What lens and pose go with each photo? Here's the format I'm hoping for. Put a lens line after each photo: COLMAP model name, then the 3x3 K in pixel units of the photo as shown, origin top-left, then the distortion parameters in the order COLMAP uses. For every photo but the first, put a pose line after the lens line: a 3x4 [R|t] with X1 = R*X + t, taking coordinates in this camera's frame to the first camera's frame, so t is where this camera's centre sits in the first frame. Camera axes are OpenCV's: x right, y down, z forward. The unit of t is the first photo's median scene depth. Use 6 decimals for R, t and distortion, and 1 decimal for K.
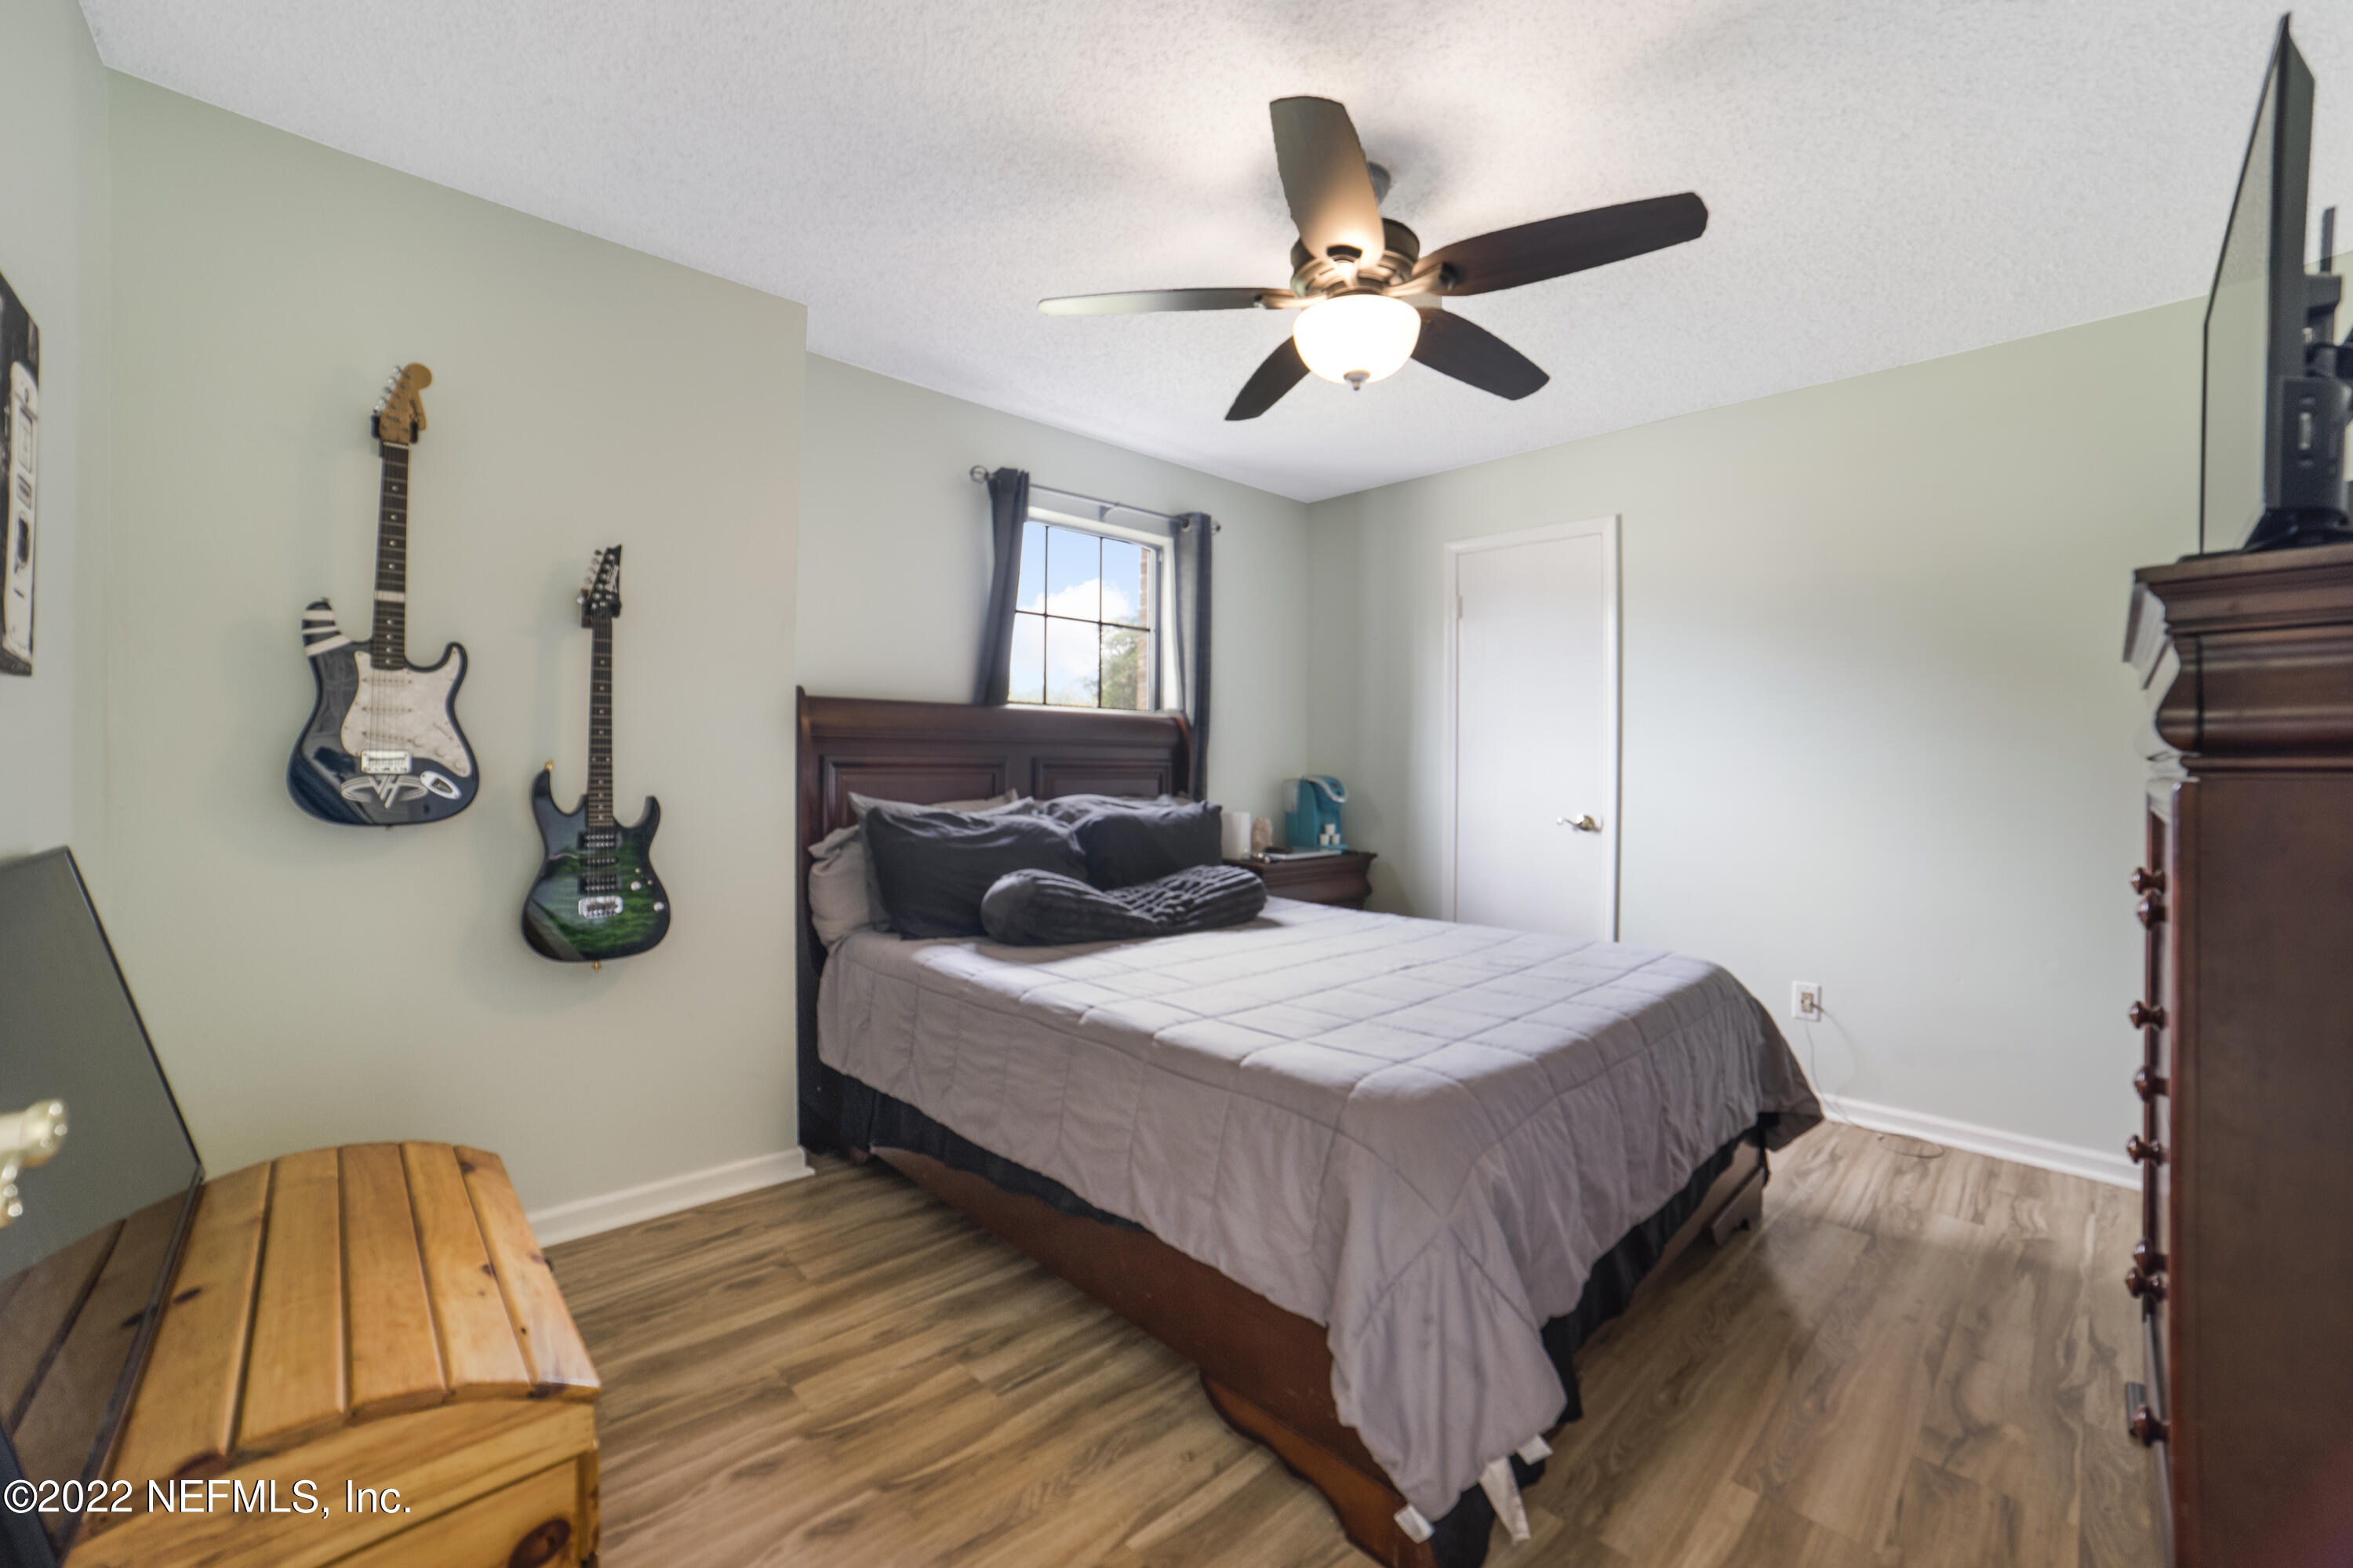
lens RADIAL K [[963.8, 0, 1176.5], [0, 963.8, 784.0], [0, 0, 1]] dist [-0.070775, 0.000073]
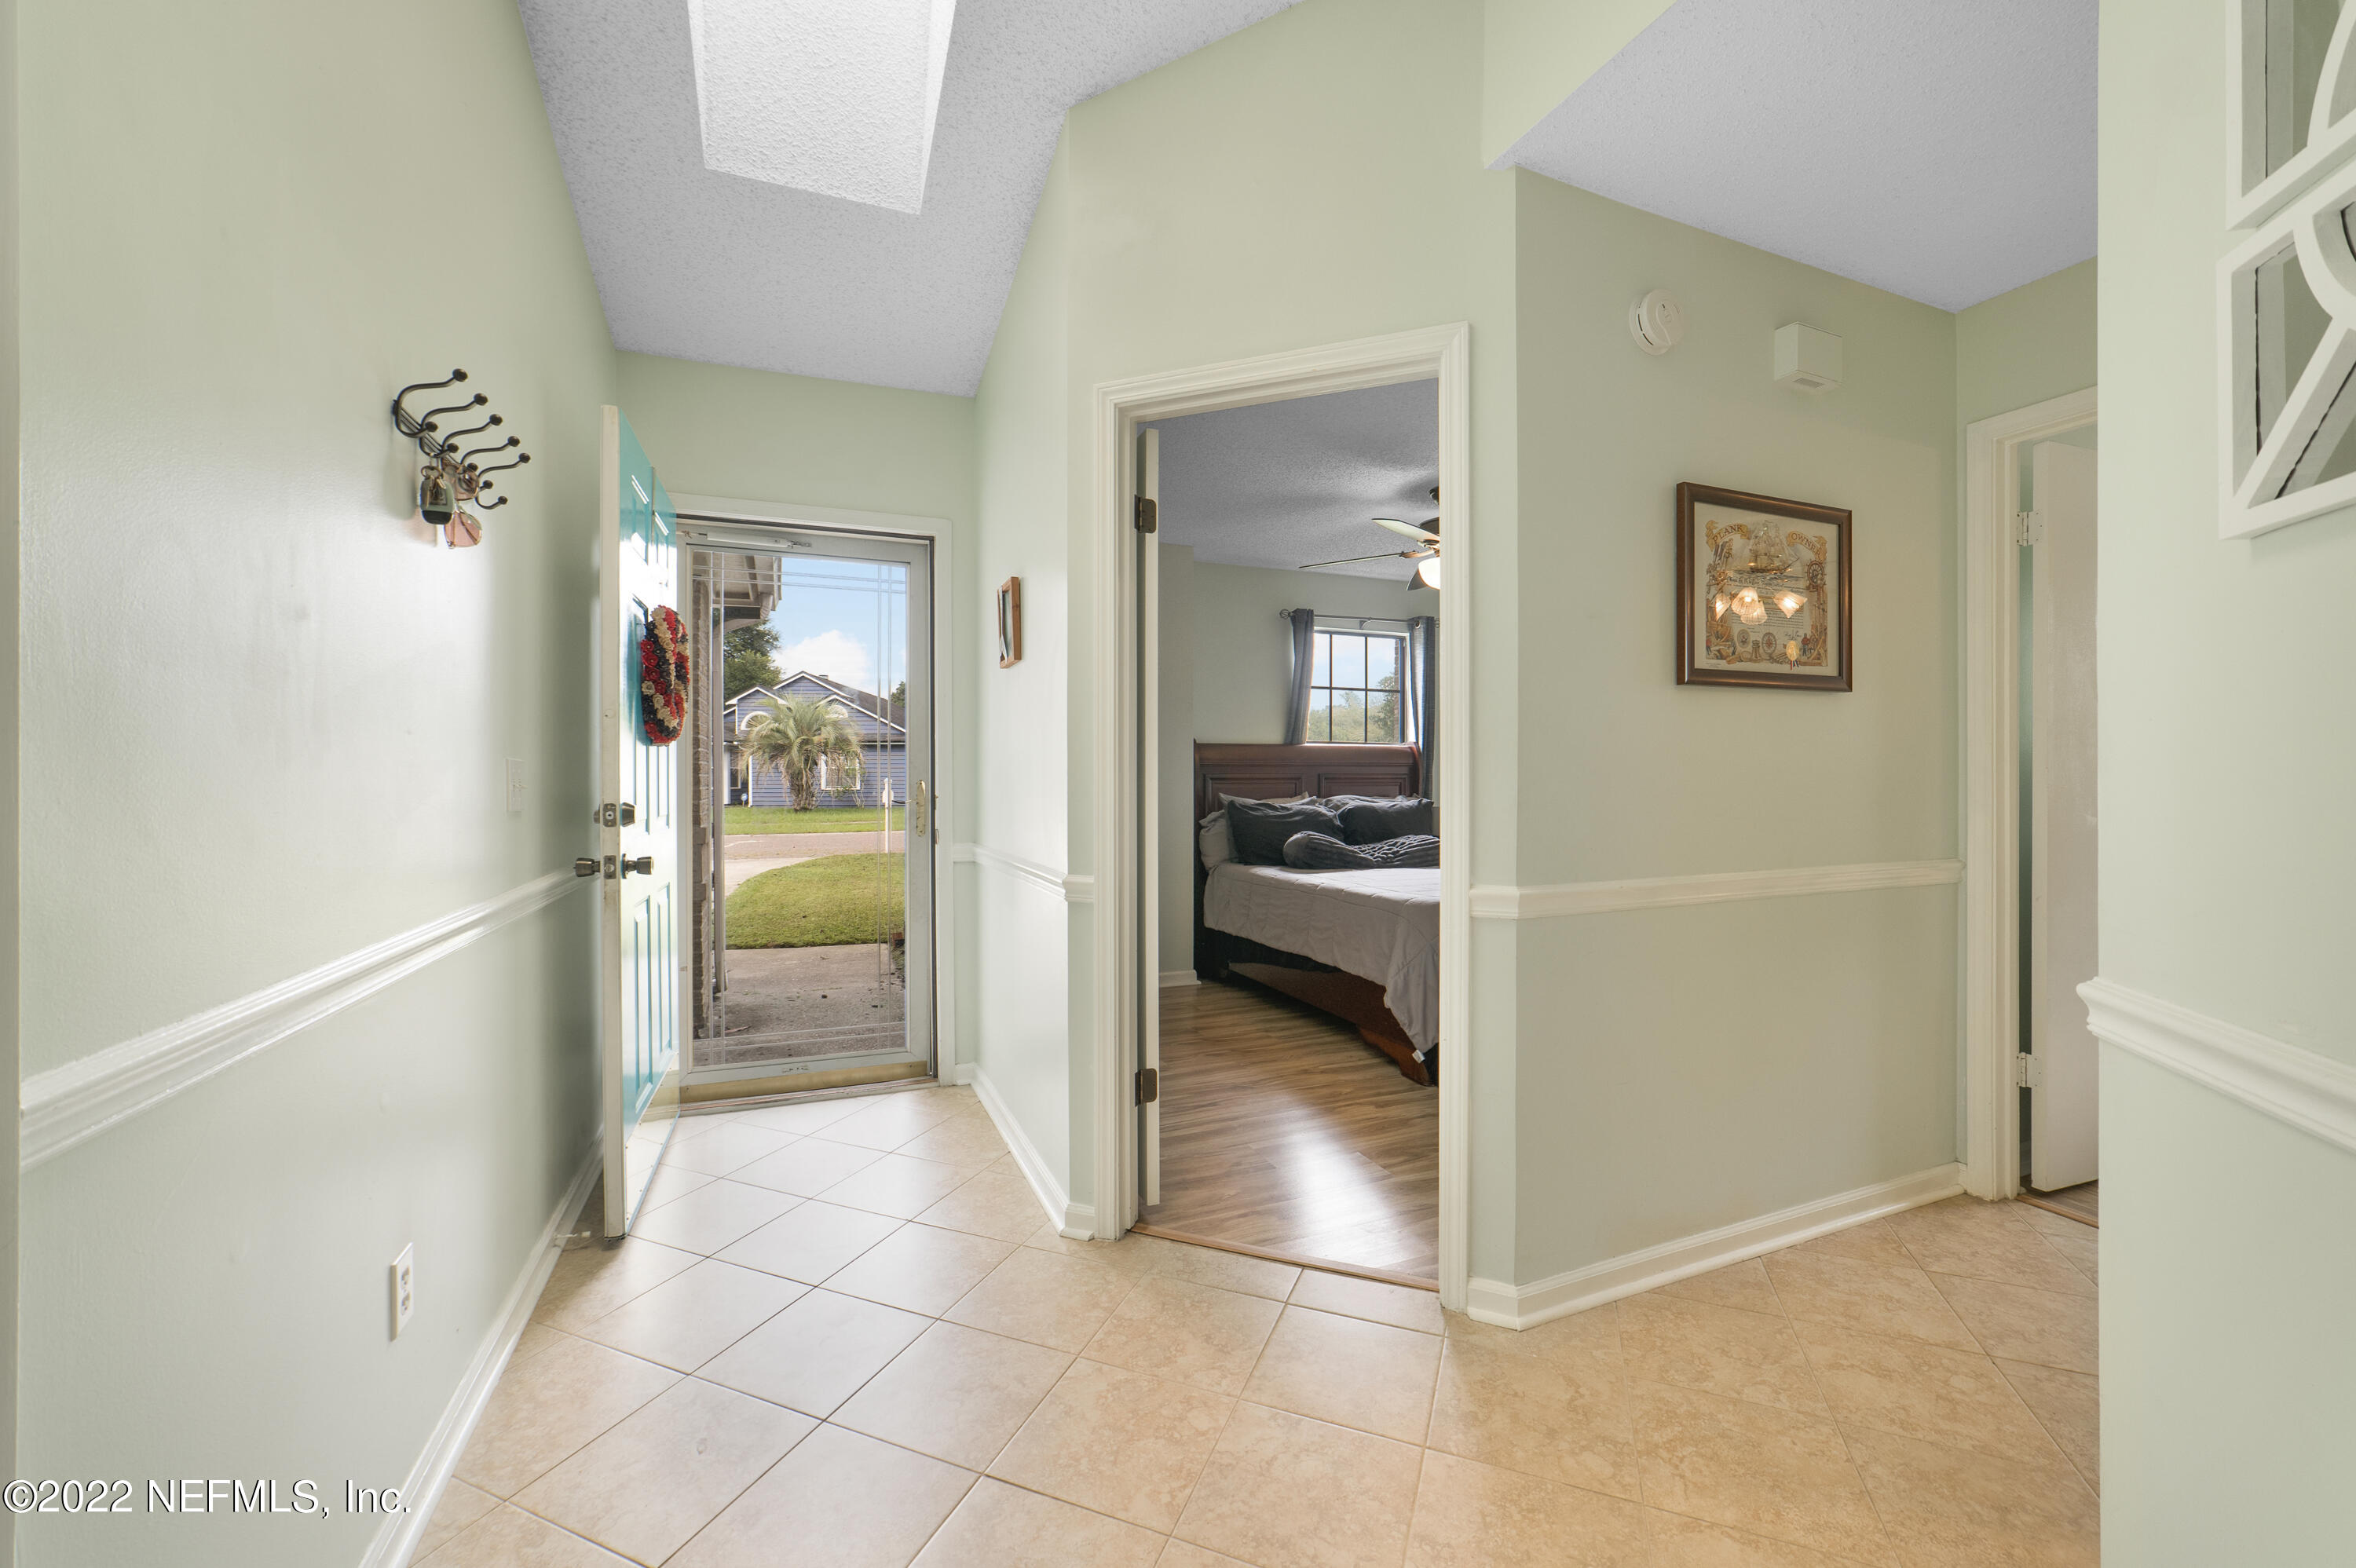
lens RADIAL K [[894.1, 0, 1175.8], [0, 894.1, 779.7], [0, 0, 1]] dist [-0.025915, 0.008648]
pose [[0.933507, -0.009007, -0.358446, 0.235373], [0.003178, 0.999853, -0.016848, 0.011942], [0.358545, 0.014588, 0.933399, -0.754299]]
